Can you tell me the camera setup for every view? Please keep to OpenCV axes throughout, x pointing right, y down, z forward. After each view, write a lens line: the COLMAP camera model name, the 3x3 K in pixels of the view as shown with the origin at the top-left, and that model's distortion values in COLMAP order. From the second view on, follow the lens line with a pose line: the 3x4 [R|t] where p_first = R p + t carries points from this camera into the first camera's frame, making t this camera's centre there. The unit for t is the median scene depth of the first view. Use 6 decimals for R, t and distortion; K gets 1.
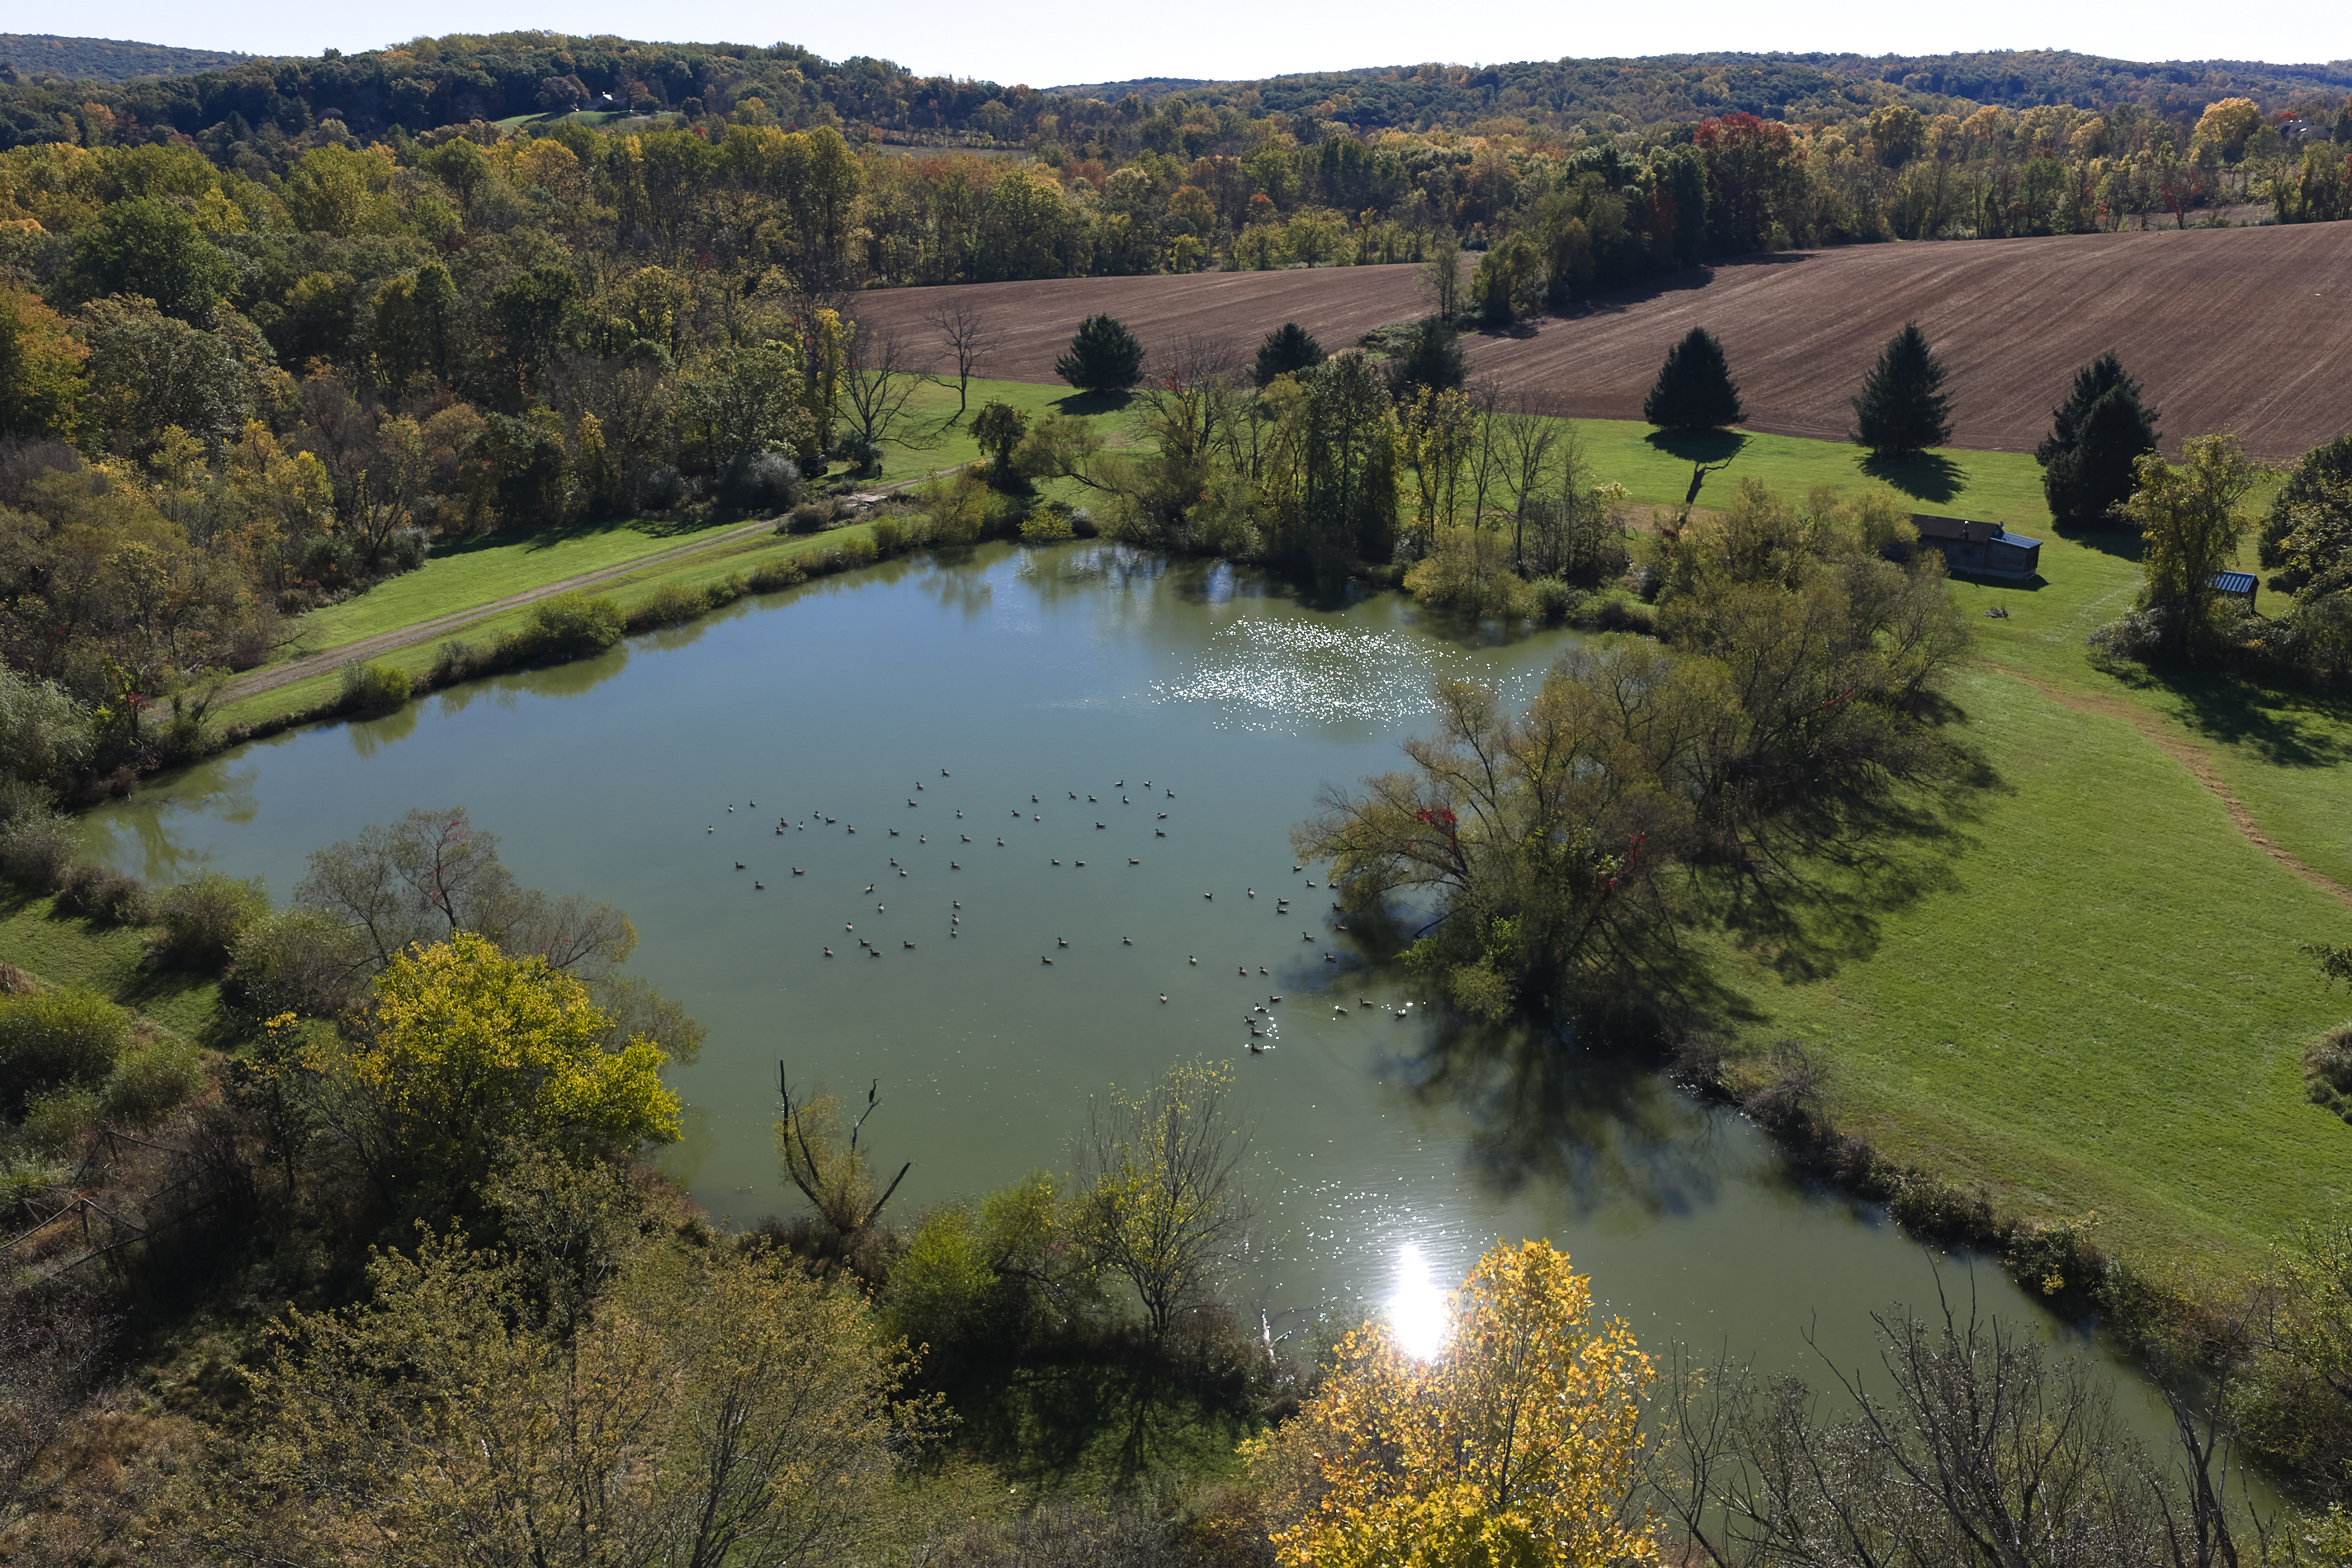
lens RADIAL K [[1954.8, 0, 1176.0], [0, 1954.8, 784.0], [0, 0, 1]] dist [0.006160, -0.004407]
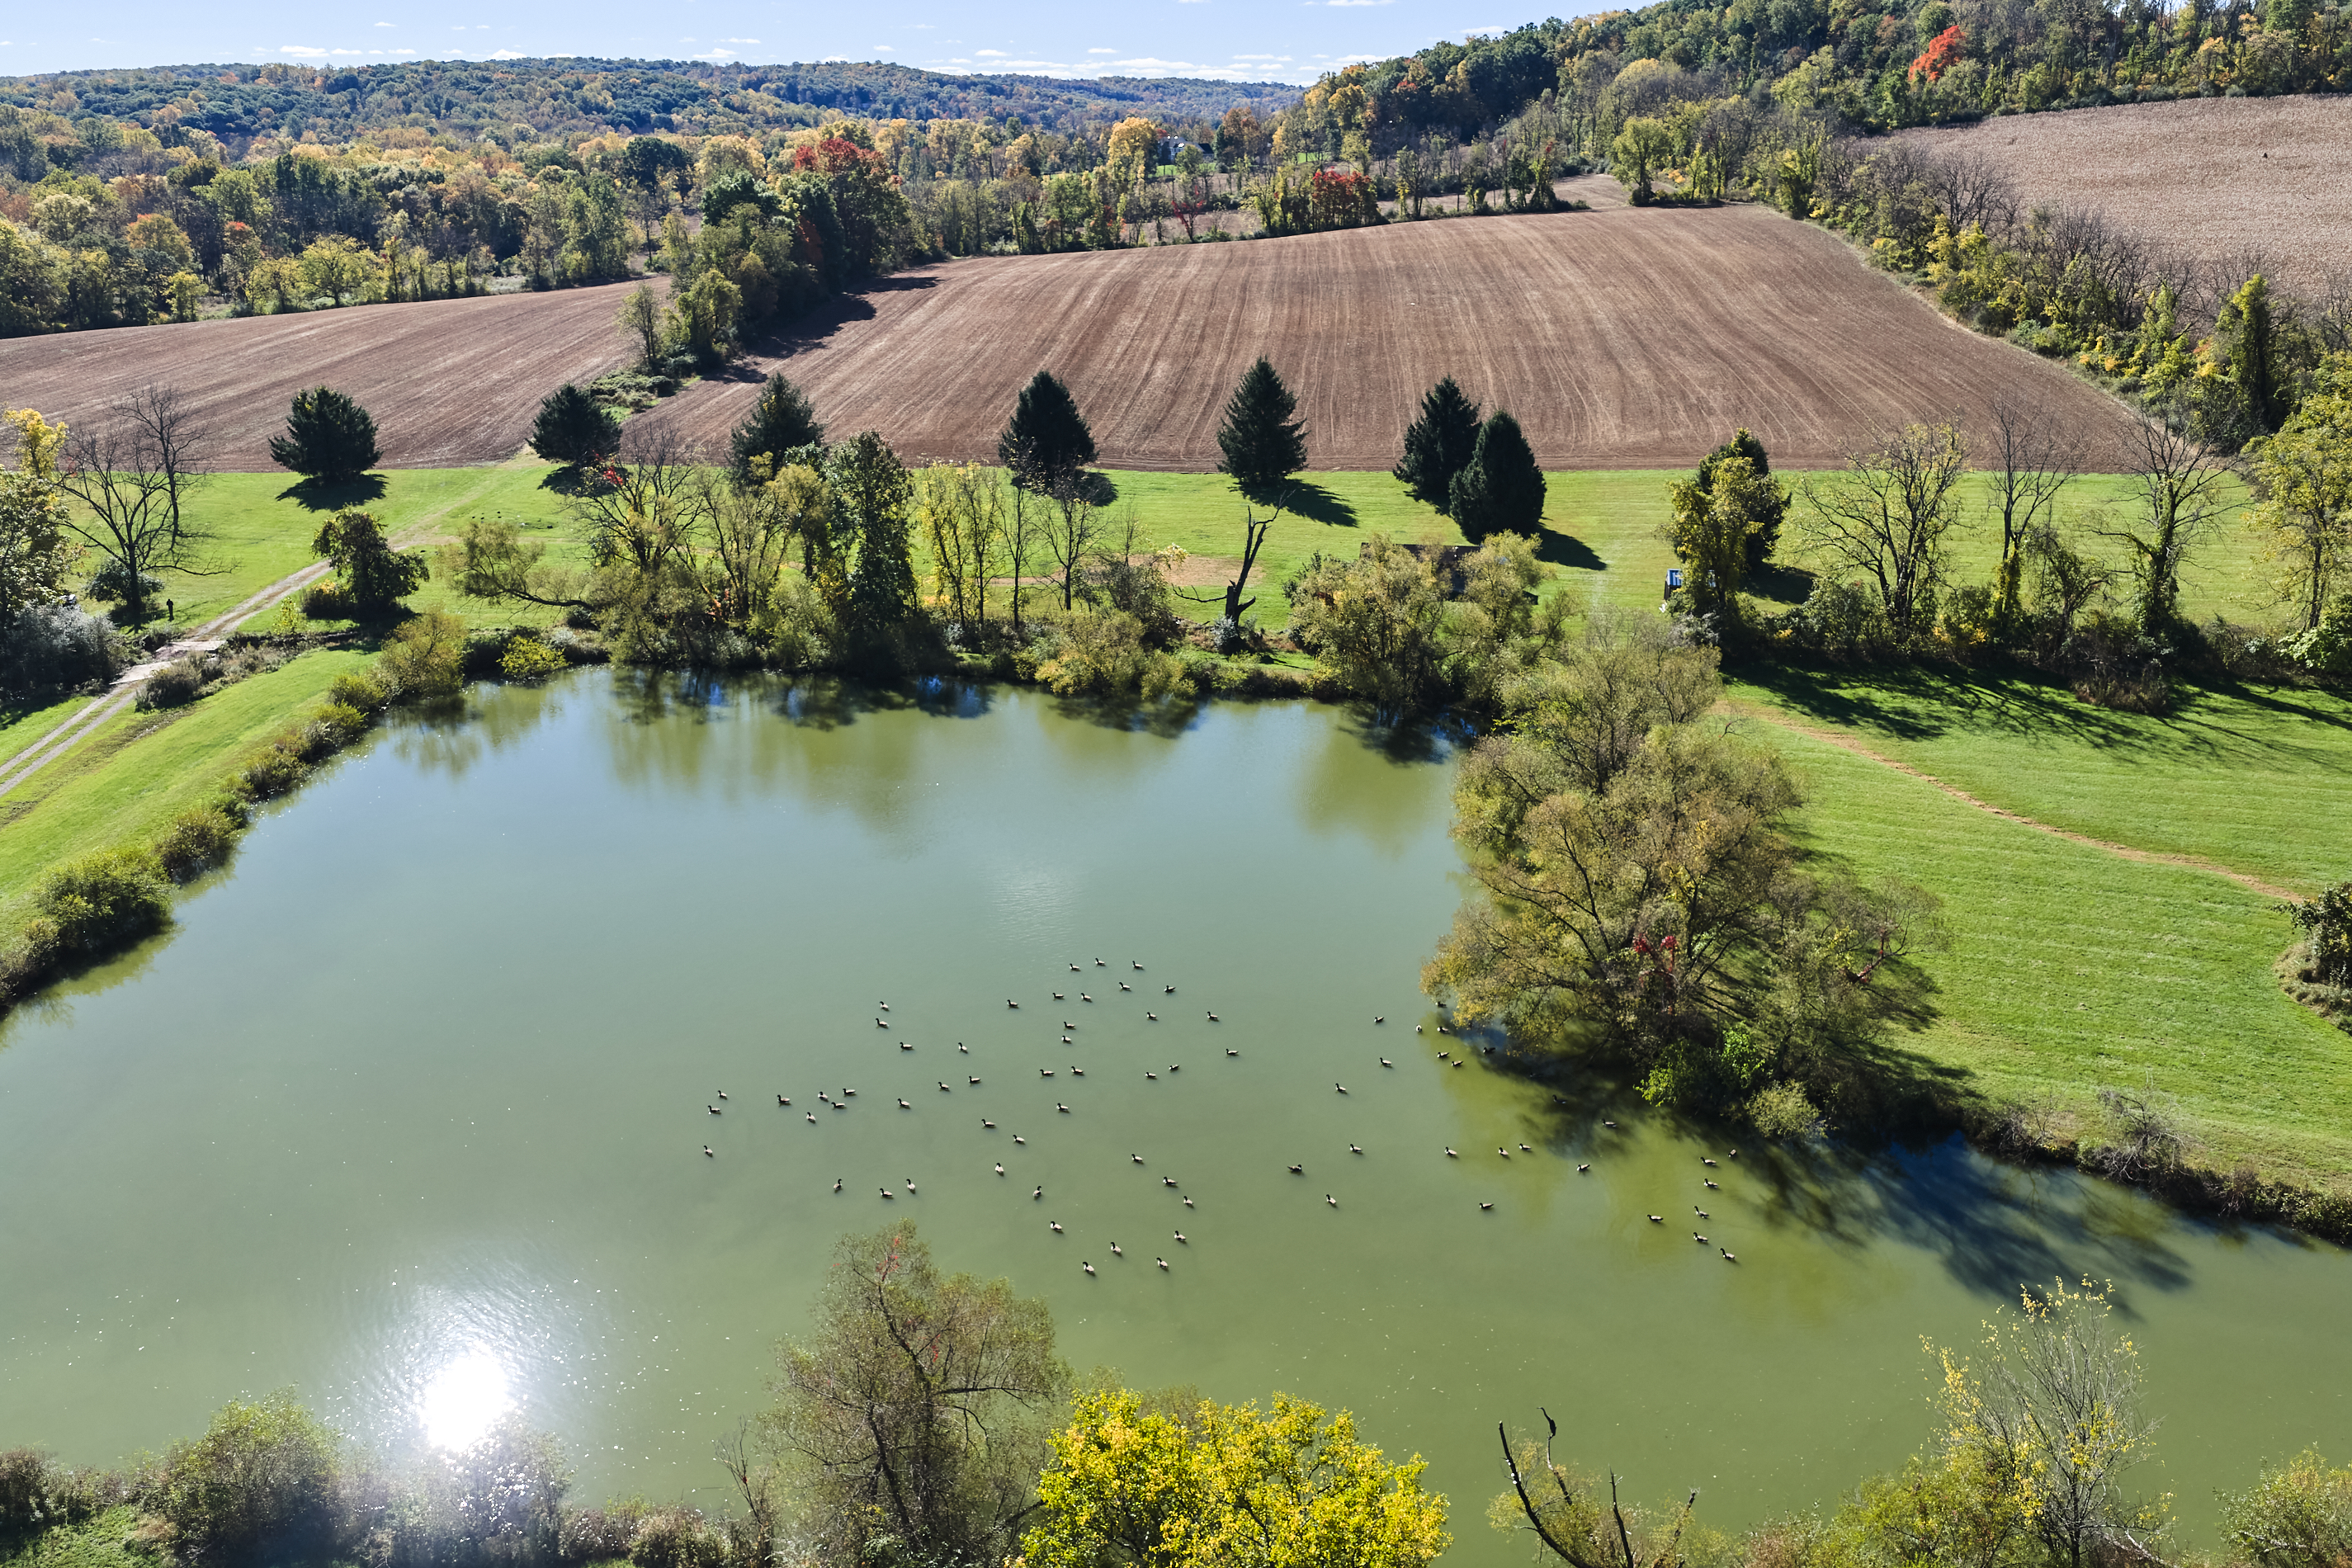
lens RADIAL K [[1954.8, 0, 1176.0], [0, 1954.8, 784.0], [0, 0, 1]] dist [0.006160, -0.004407]
pose [[0.851054, -0.163974, 0.498818, -0.067932], [0.164747, 0.985405, 0.042847, -0.017912], [-0.498564, 0.045714, 0.865647, 0.034082]]
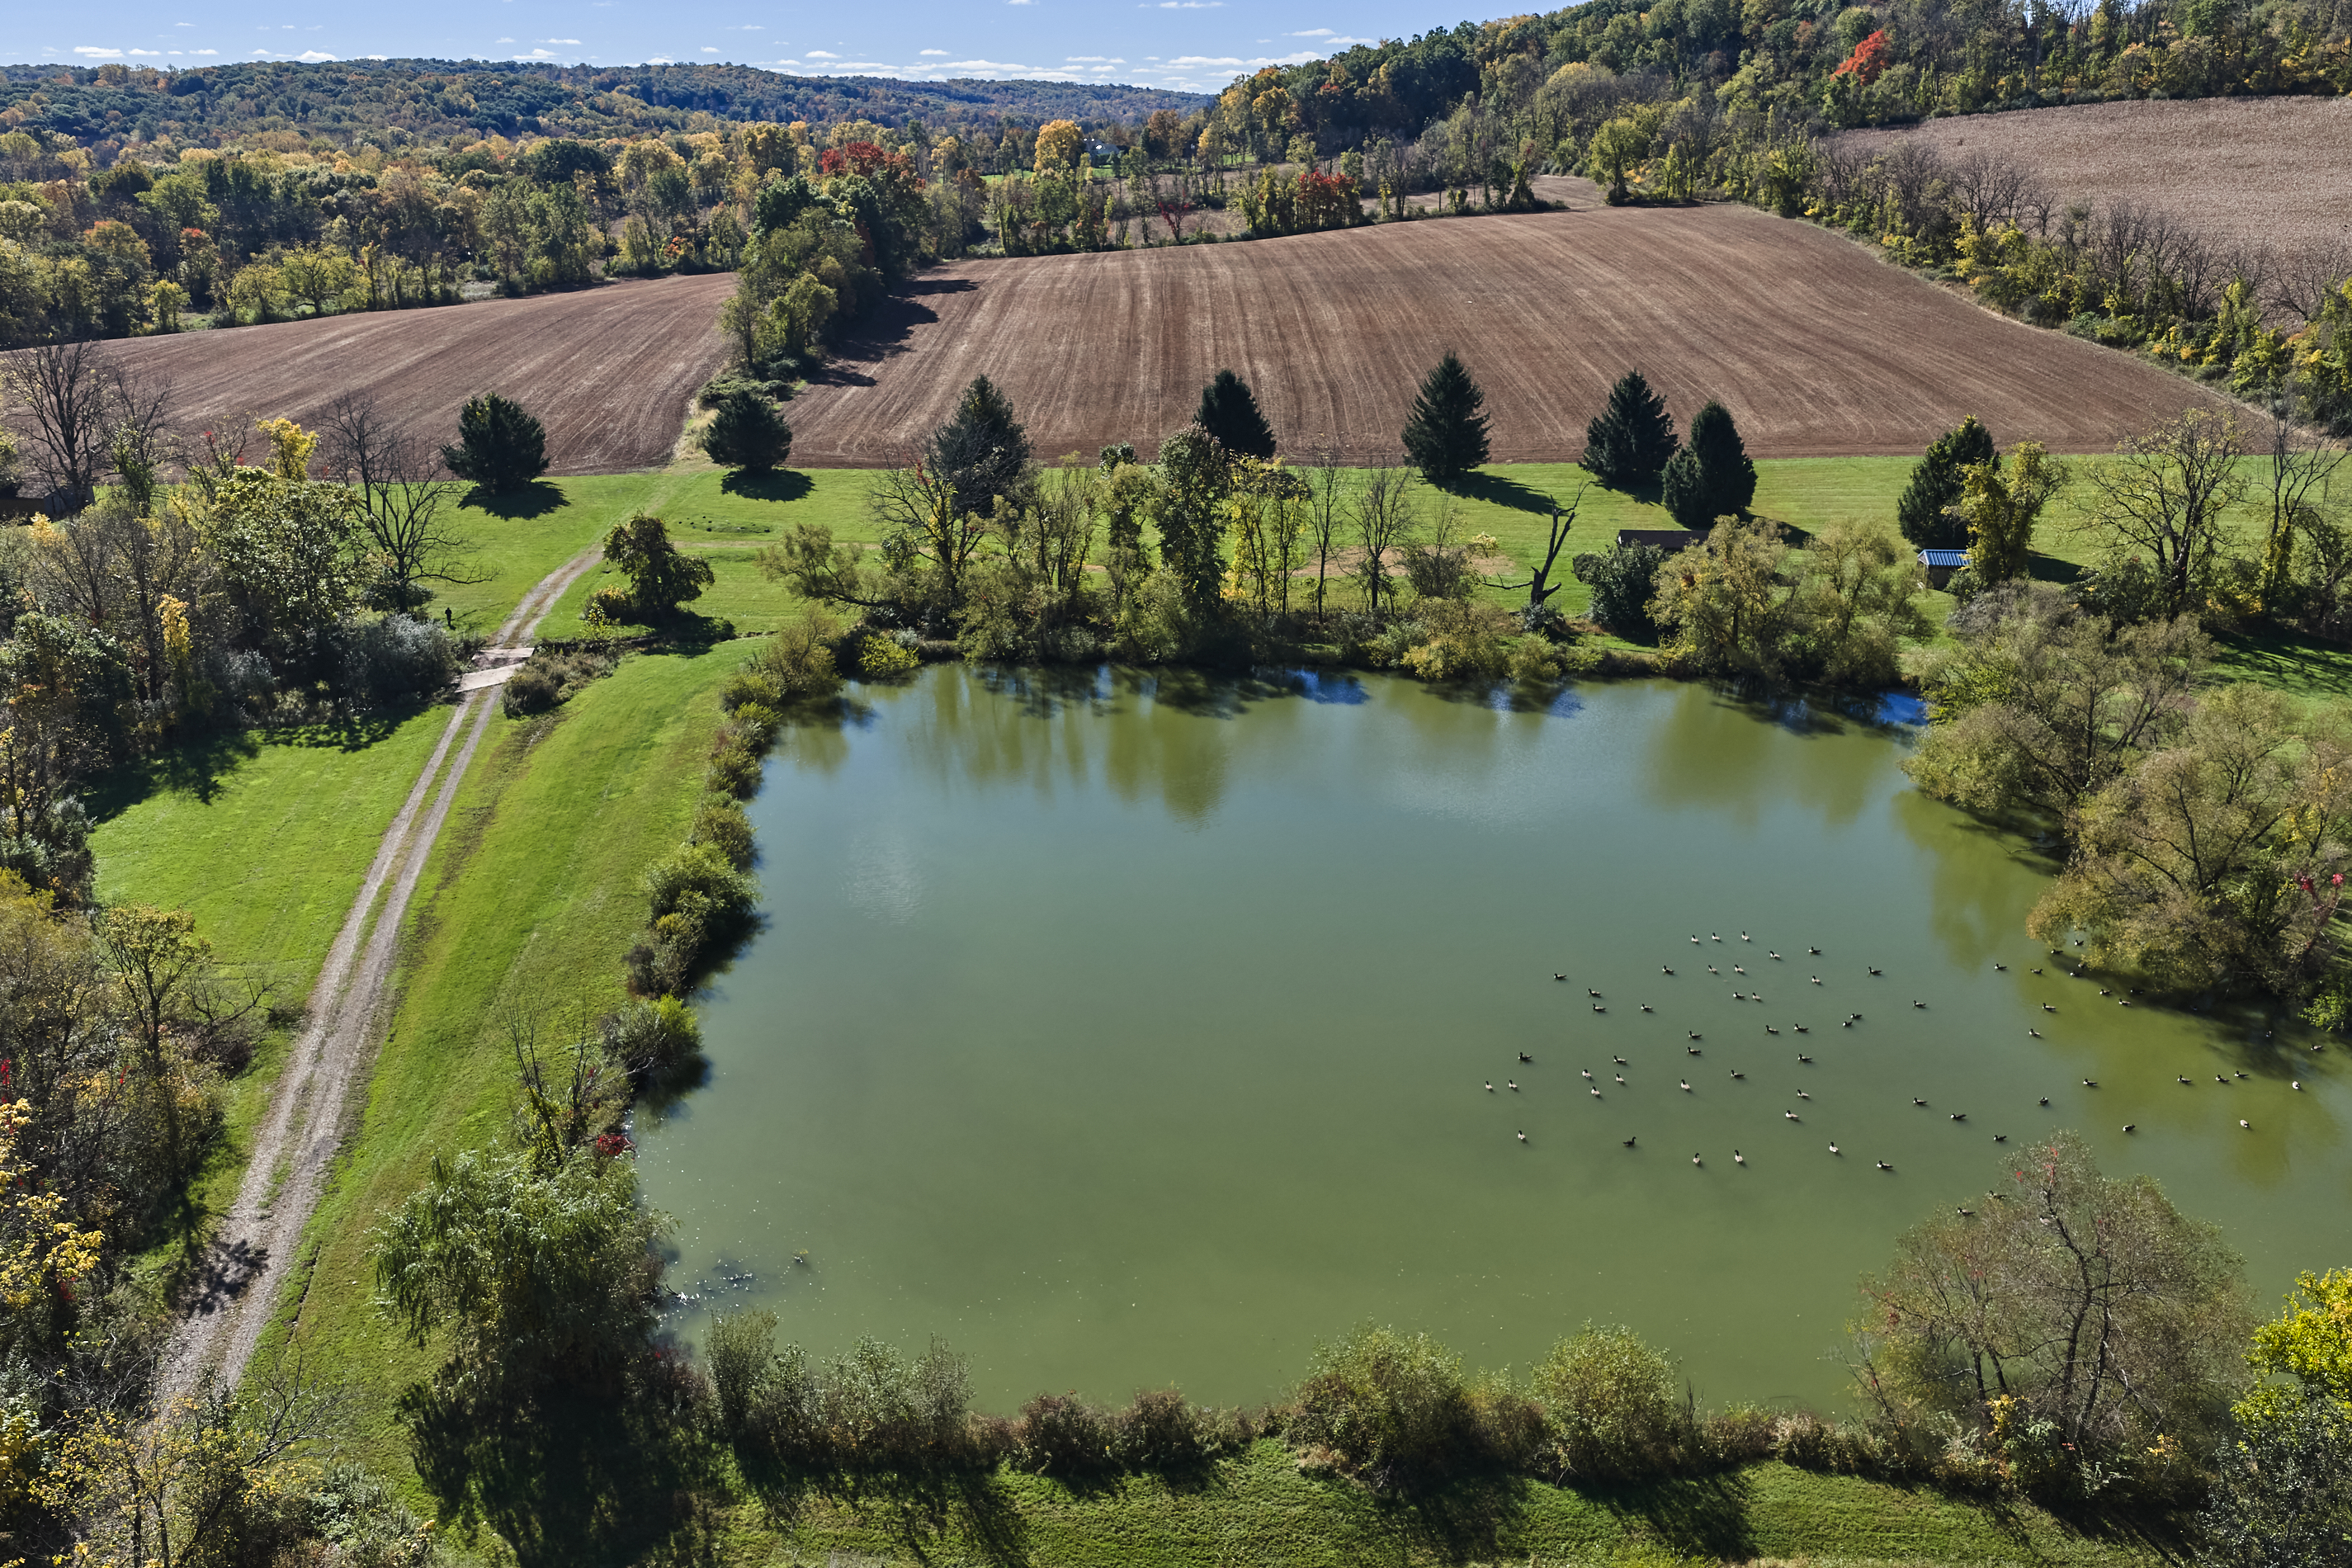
lens RADIAL K [[1954.8, 0, 1176.0], [0, 1954.8, 784.0], [0, 0, 1]] dist [0.006160, -0.004407]
pose [[0.805818, -0.185904, 0.562225, -0.119081], [0.187581, 0.980685, 0.055418, -0.026359], [-0.561668, 0.060806, 0.825125, 0.058908]]
